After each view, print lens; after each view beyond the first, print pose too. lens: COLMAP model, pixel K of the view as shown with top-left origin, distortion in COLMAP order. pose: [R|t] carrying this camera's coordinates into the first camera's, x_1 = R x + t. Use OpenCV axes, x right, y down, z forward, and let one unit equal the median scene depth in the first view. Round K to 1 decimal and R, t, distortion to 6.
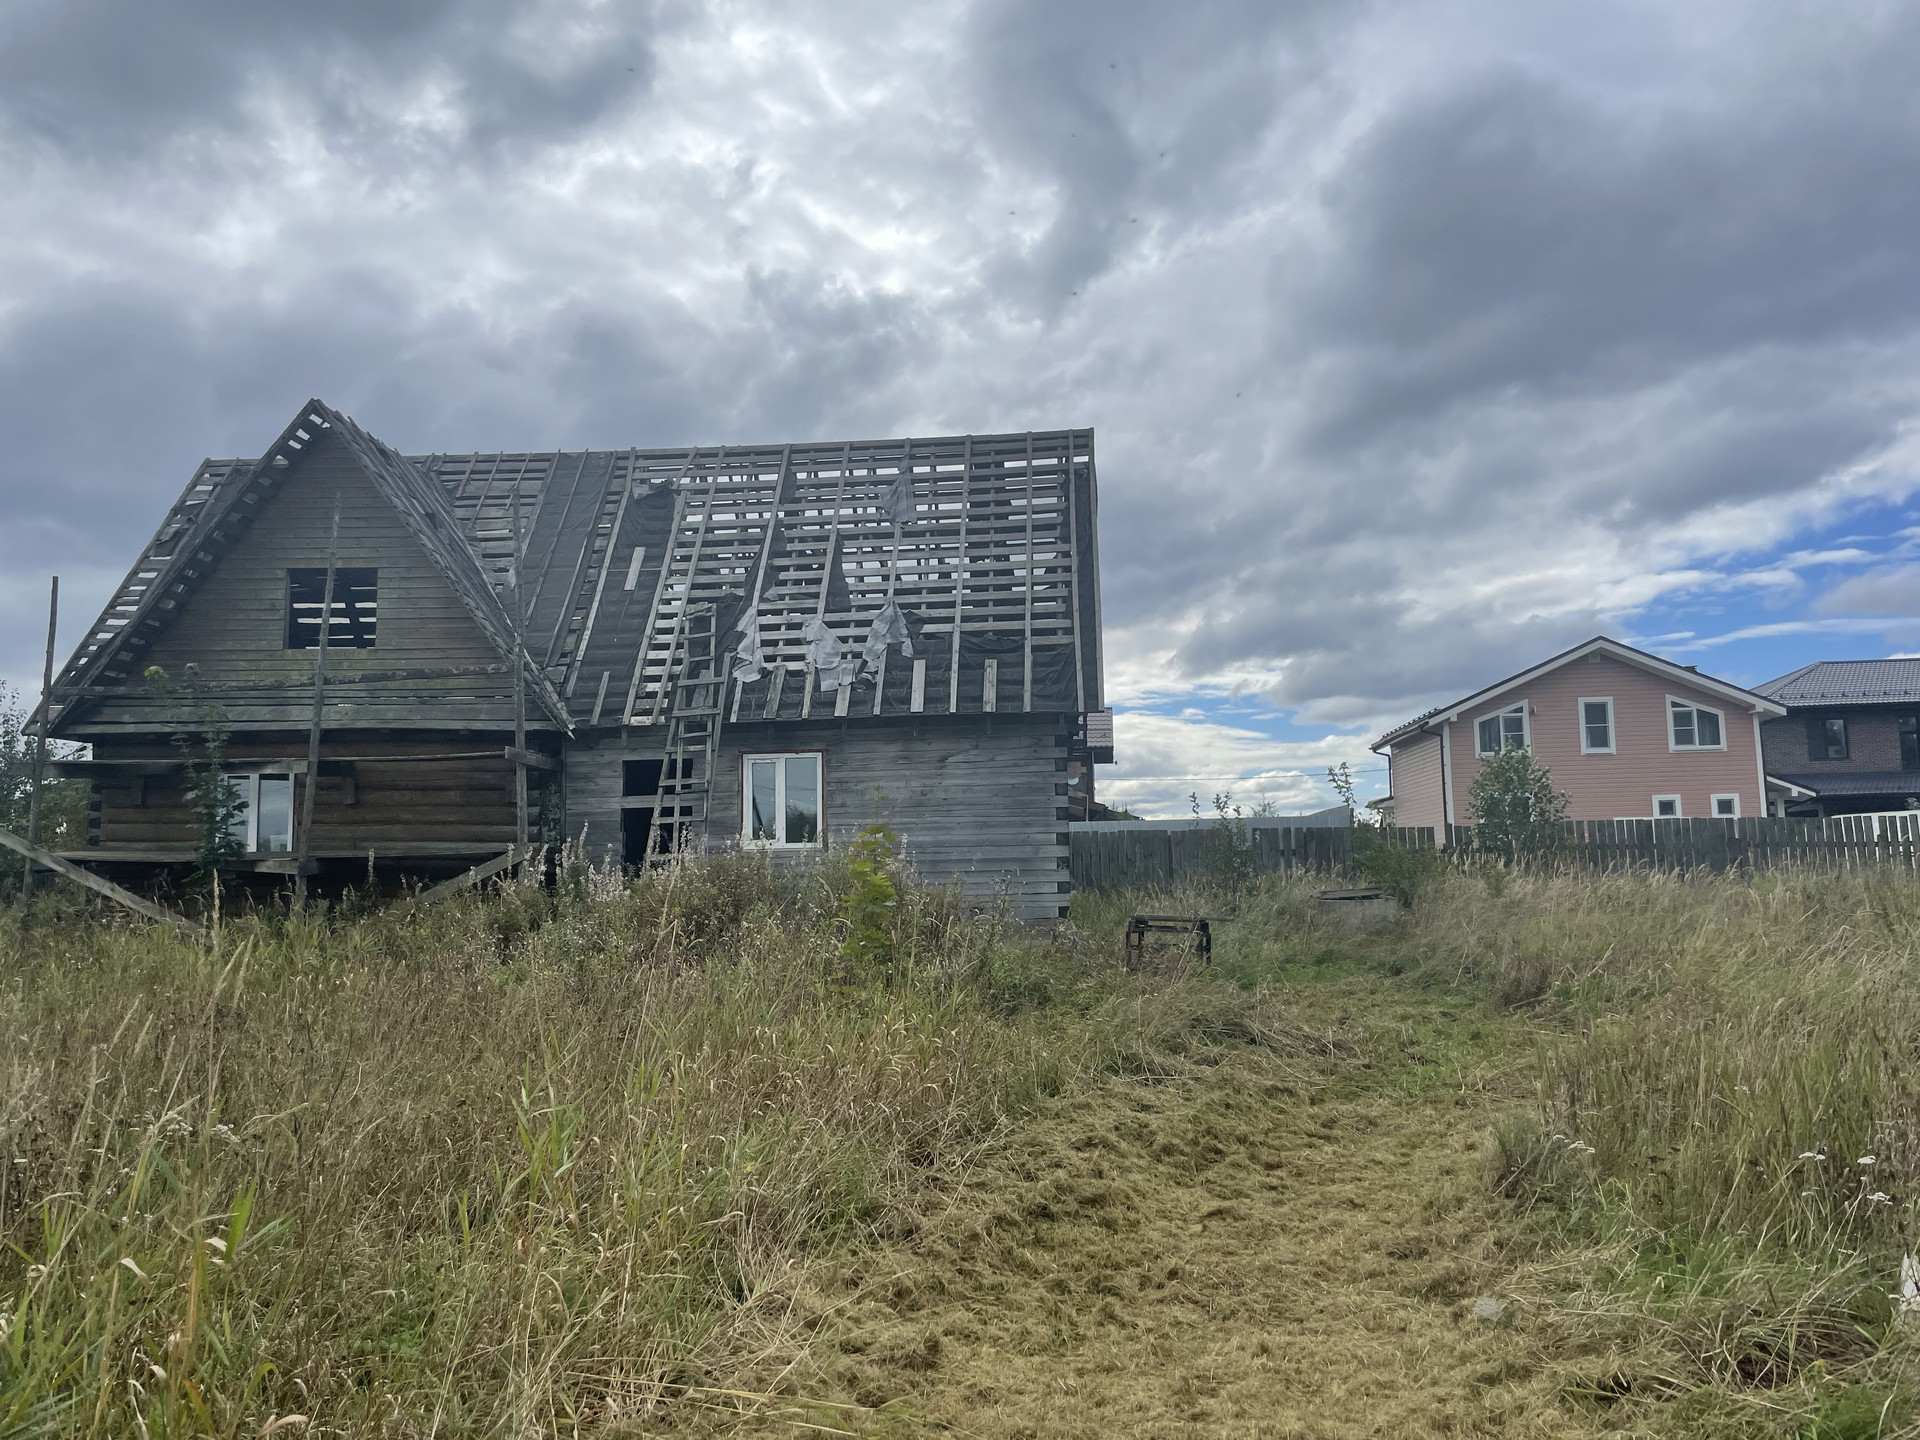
lens RADIAL K [[1446.4, 0, 942.0], [0, 1446.4, 725.1], [0, 0, 1]] dist [0.086333, -0.118971]
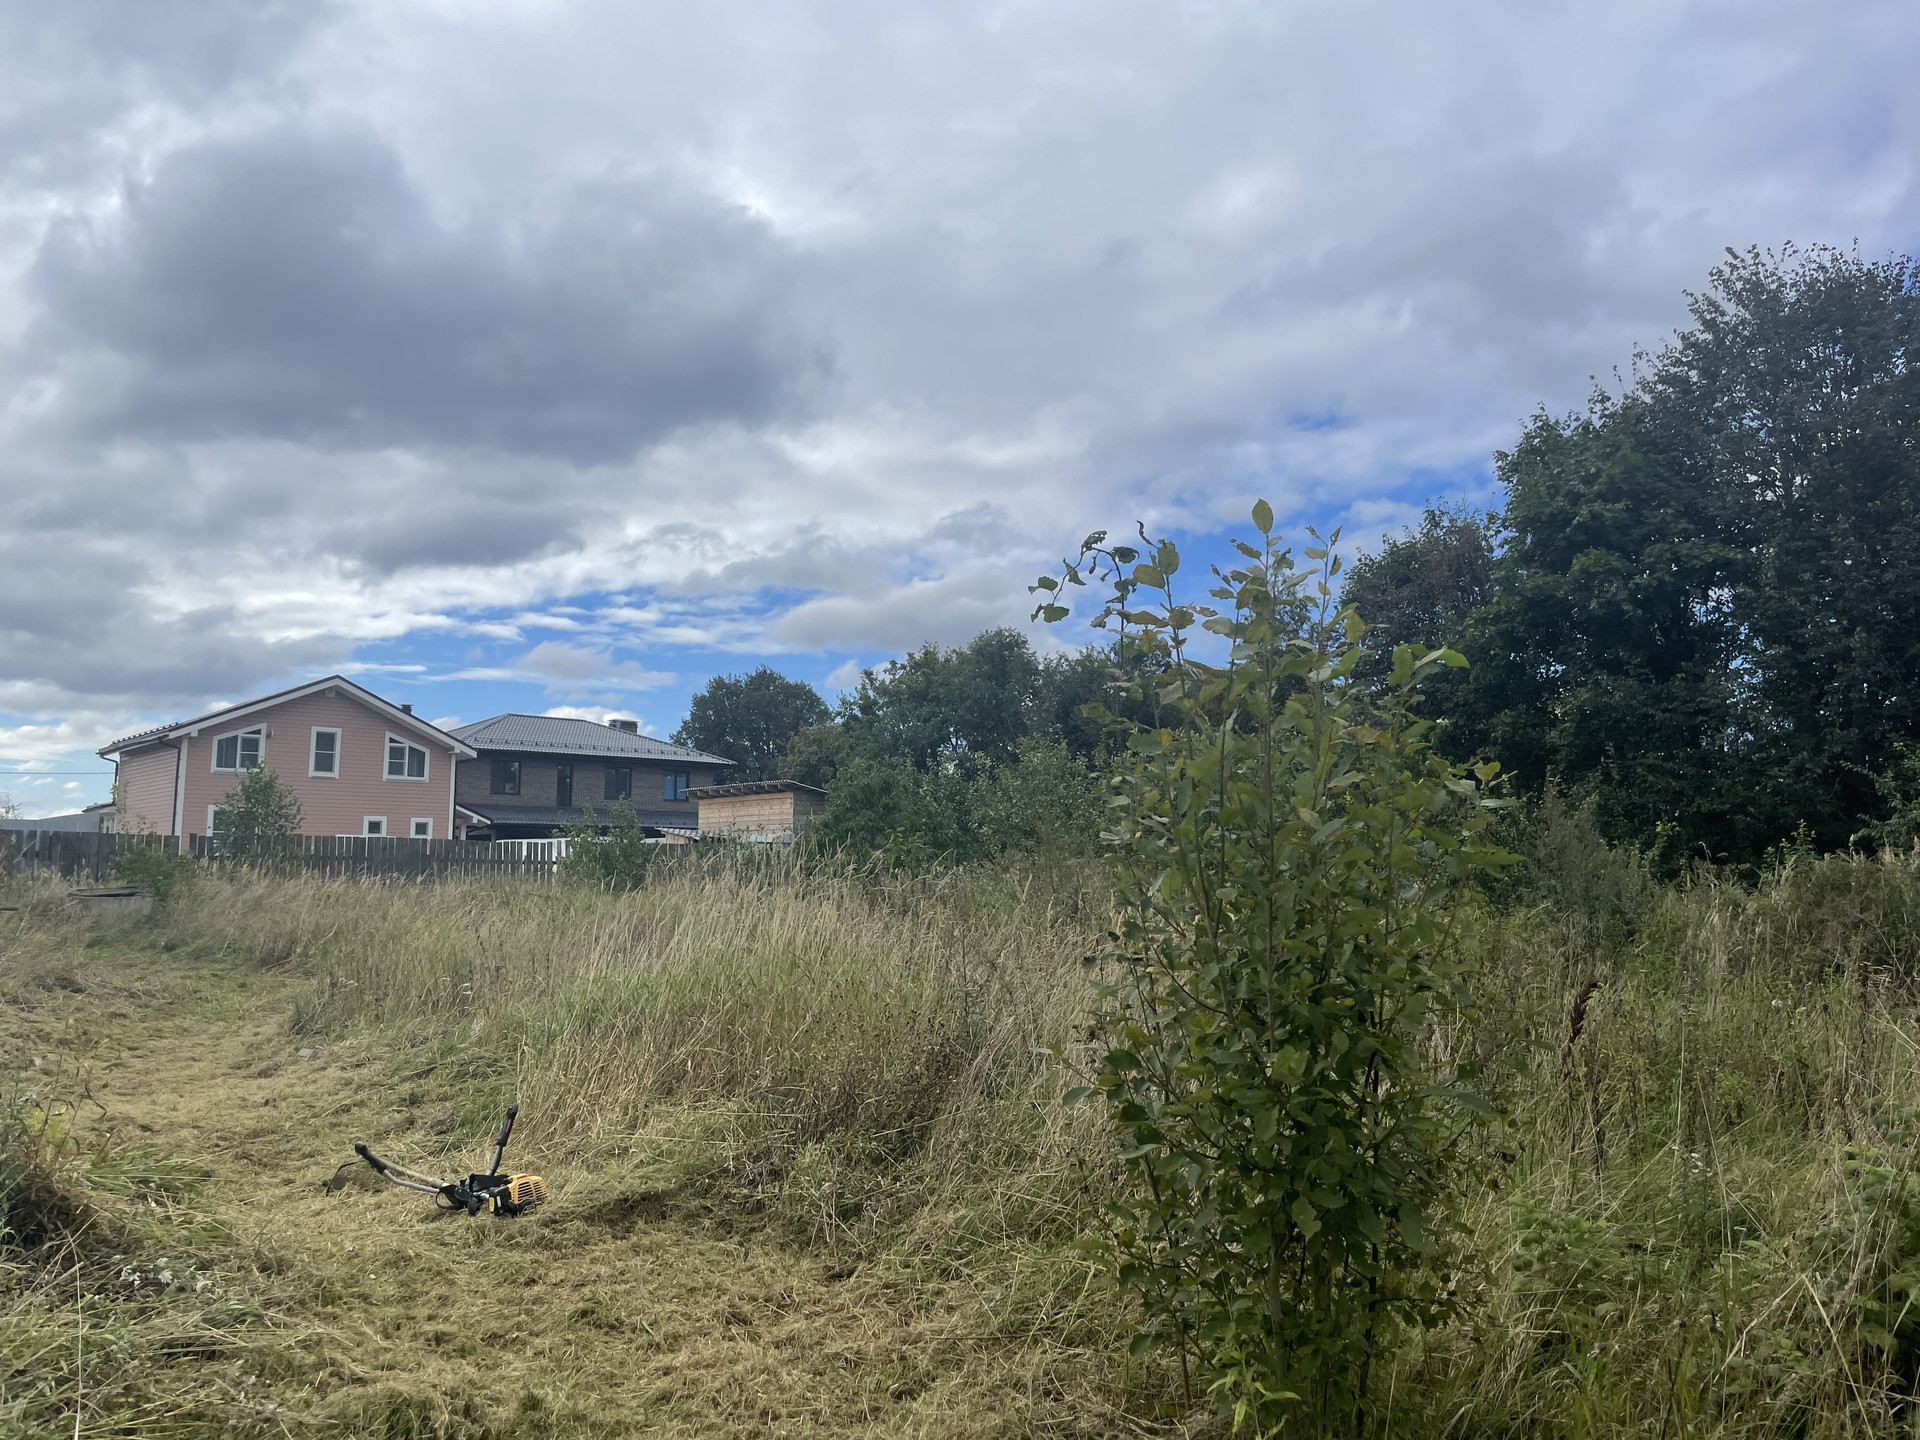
lens RADIAL K [[1446.4, 0, 946.2], [0, 1446.4, 711.3], [0, 0, 1]] dist [0.086333, -0.118971]
pose [[0.669612, 0.111001, 0.734369, -0.073000], [-0.097279, 0.993358, -0.061446, -0.009018], [-0.736313, -0.030294, 0.675963, -0.132216]]
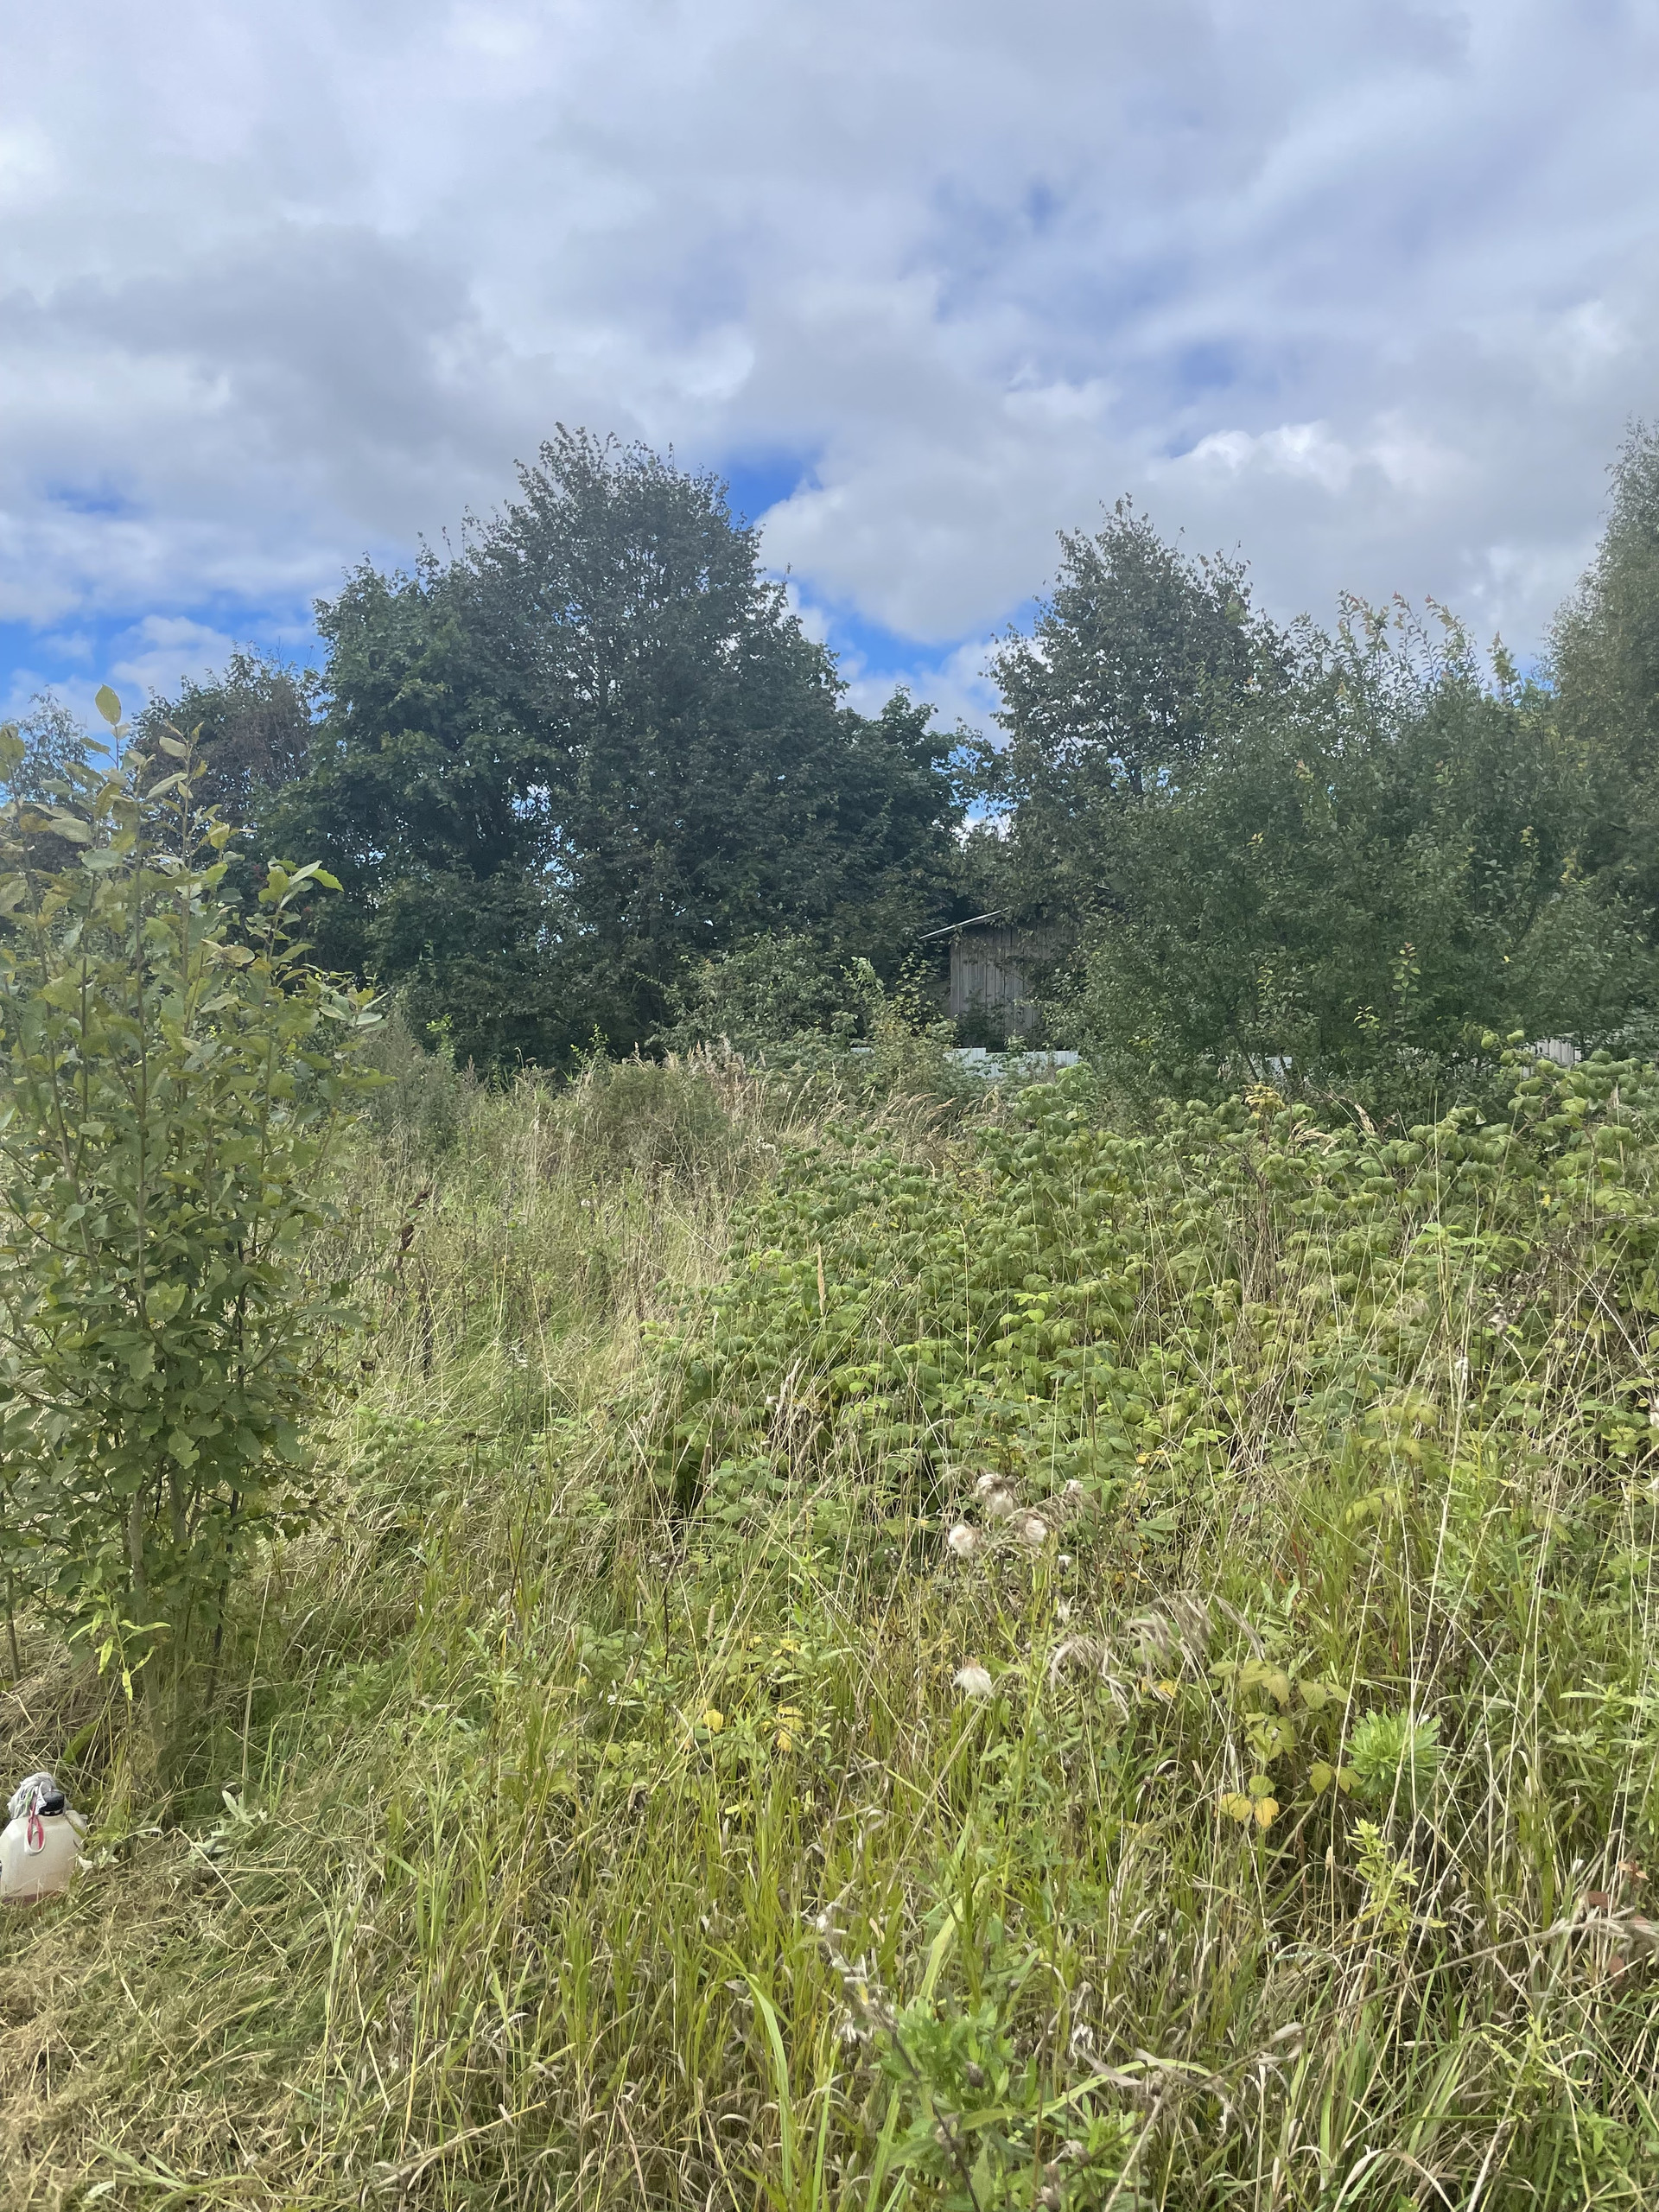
lens RADIAL K [[1666.4, 0, 844.6], [0, 1666.4, 1088.3], [0, 0, 1]] dist [0.086333, -0.118971]
pose [[0.061605, 0.019068, 0.997918, -0.083149], [-0.096523, 0.995245, -0.013058, -0.009756], [-0.993422, -0.095517, 0.063153, -0.132763]]
